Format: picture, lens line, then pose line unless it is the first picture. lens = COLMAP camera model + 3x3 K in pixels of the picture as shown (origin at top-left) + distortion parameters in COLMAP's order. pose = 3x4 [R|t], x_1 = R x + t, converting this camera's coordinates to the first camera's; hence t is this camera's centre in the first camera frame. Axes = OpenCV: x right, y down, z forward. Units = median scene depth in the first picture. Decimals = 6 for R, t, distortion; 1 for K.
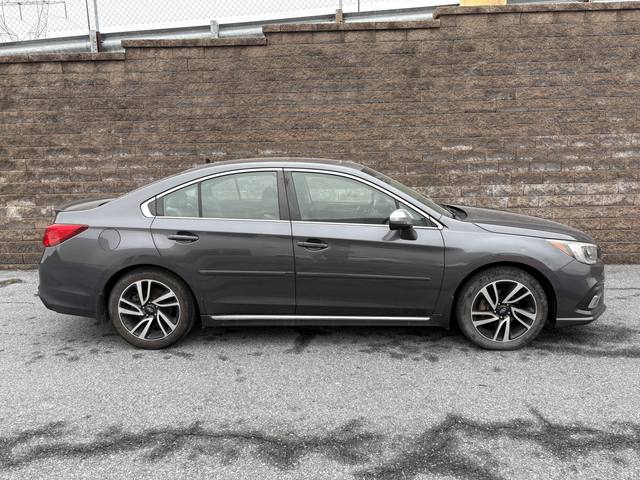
lens RADIAL K [[483.8, 0, 317.7], [0, 483.8, 238.7], [0, 0, 1]] dist [0.041789, -0.039062]
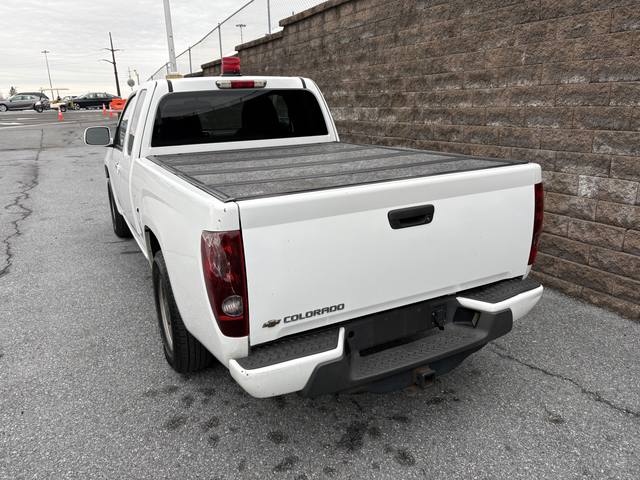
lens RADIAL K [[483.8, 0, 314.0], [0, 483.8, 237.3], [0, 0, 1]] dist [0.041789, -0.039062]
pose [[0.483294, 0.247285, -0.839808, 0.025432], [-0.140292, 0.968757, 0.204519, -0.076920], [0.864144, 0.018975, 0.502887, 0.492063]]
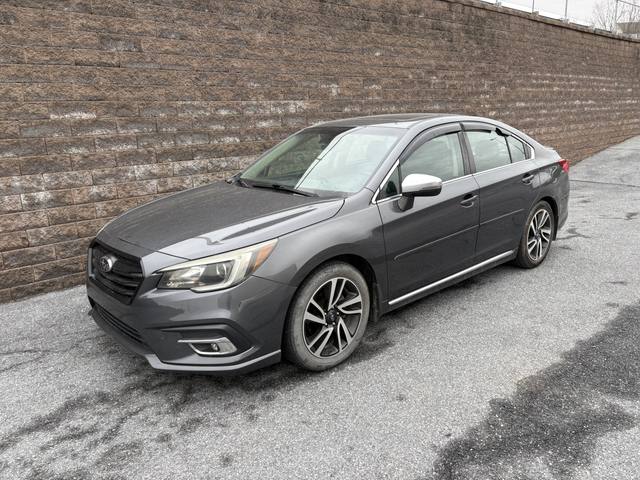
lens RADIAL K [[483.8, 0, 325.6], [0, 483.8, 242.8], [0, 0, 1]] dist [0.041789, -0.039062]
pose [[0.724627, -0.177046, 0.666011, 0.048428], [0.139759, 0.984107, 0.109547, -0.033184], [-0.674821, 0.013700, 0.737854, 0.238476]]
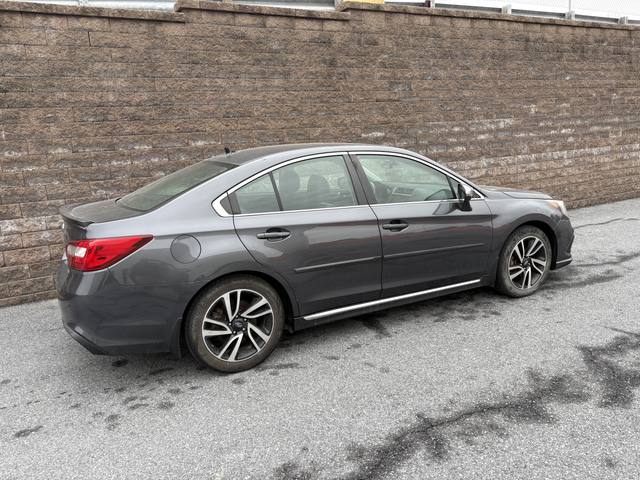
lens RADIAL K [[483.8, 0, 318.0], [0, 483.8, 242.5], [0, 0, 1]] dist [0.041789, -0.039062]
pose [[0.870824, -0.129711, 0.474173, -0.366567], [0.123903, 0.991335, 0.043632, -0.010001], [-0.475723, 0.020756, 0.879350, 0.112044]]
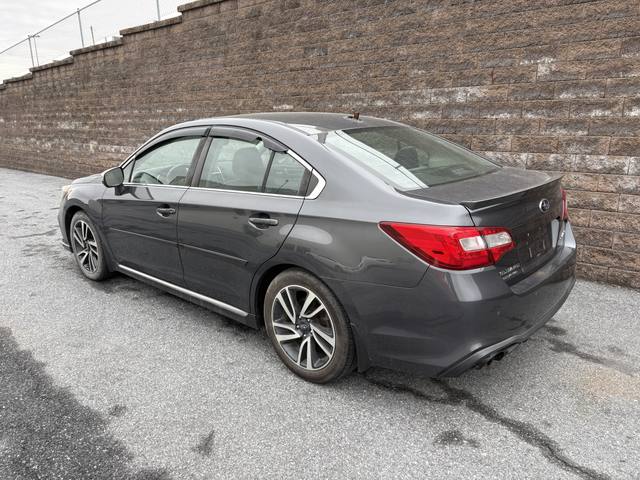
lens RADIAL K [[483.8, 0, 315.3], [0, 483.8, 243.1], [0, 0, 1]] dist [0.041789, -0.039062]
pose [[0.754146, 0.175714, -0.632763, 1.045030], [-0.111910, 0.983832, 0.139825, -0.054109], [0.647101, -0.034636, 0.761617, 0.247823]]
